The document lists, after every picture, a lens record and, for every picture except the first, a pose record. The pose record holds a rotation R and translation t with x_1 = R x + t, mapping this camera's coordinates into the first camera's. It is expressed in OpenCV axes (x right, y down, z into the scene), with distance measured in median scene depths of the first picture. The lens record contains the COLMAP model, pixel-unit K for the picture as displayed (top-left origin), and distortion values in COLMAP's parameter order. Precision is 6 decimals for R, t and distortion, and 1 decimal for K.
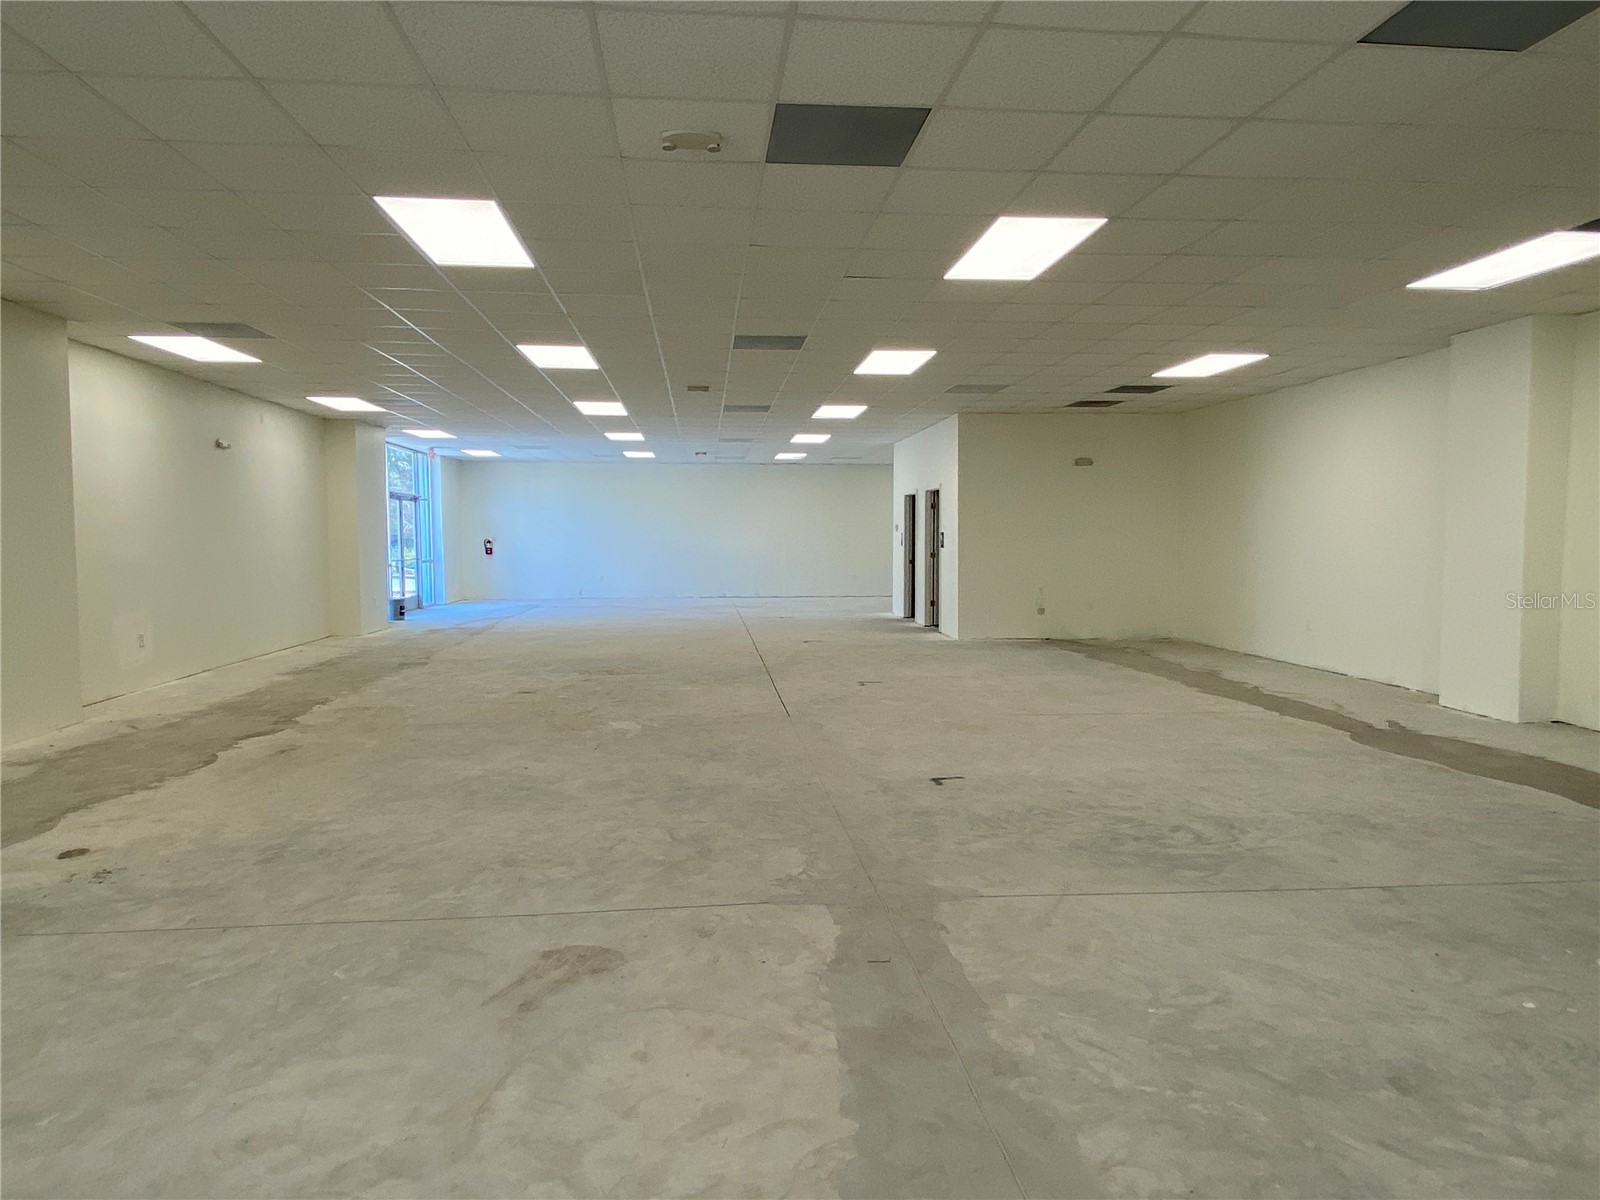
lens RADIAL K [[956.0, 0, 800.0], [0, 956.0, 600.0], [0, 0, 1]] dist [0.027552, -0.050230]
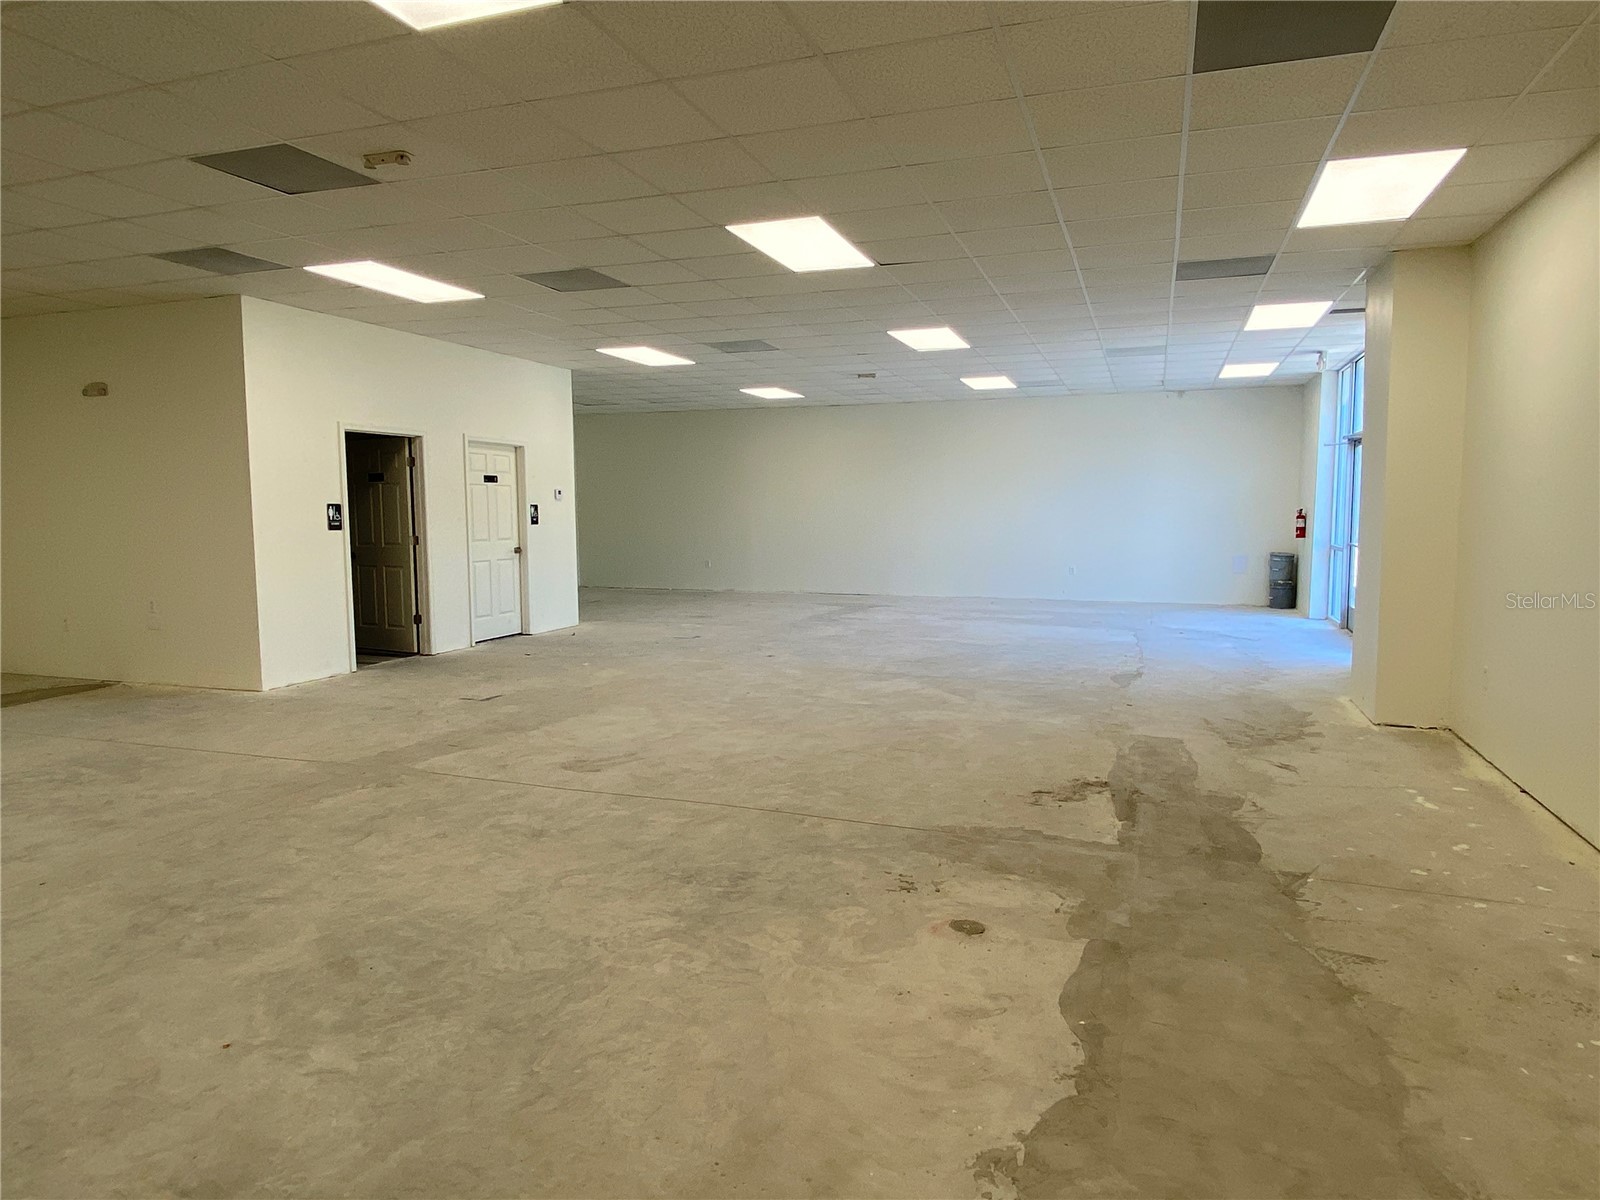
lens RADIAL K [[999.0, 0, 791.0], [0, 999.0, 596.3], [0, 0, 1]] dist [0.053589, -0.086644]
pose [[-0.889366, -0.040478, 0.455401, -1.040155], [0.032519, 0.987950, 0.151320, -0.130033], [-0.456038, 0.149388, -0.877333, 1.817100]]
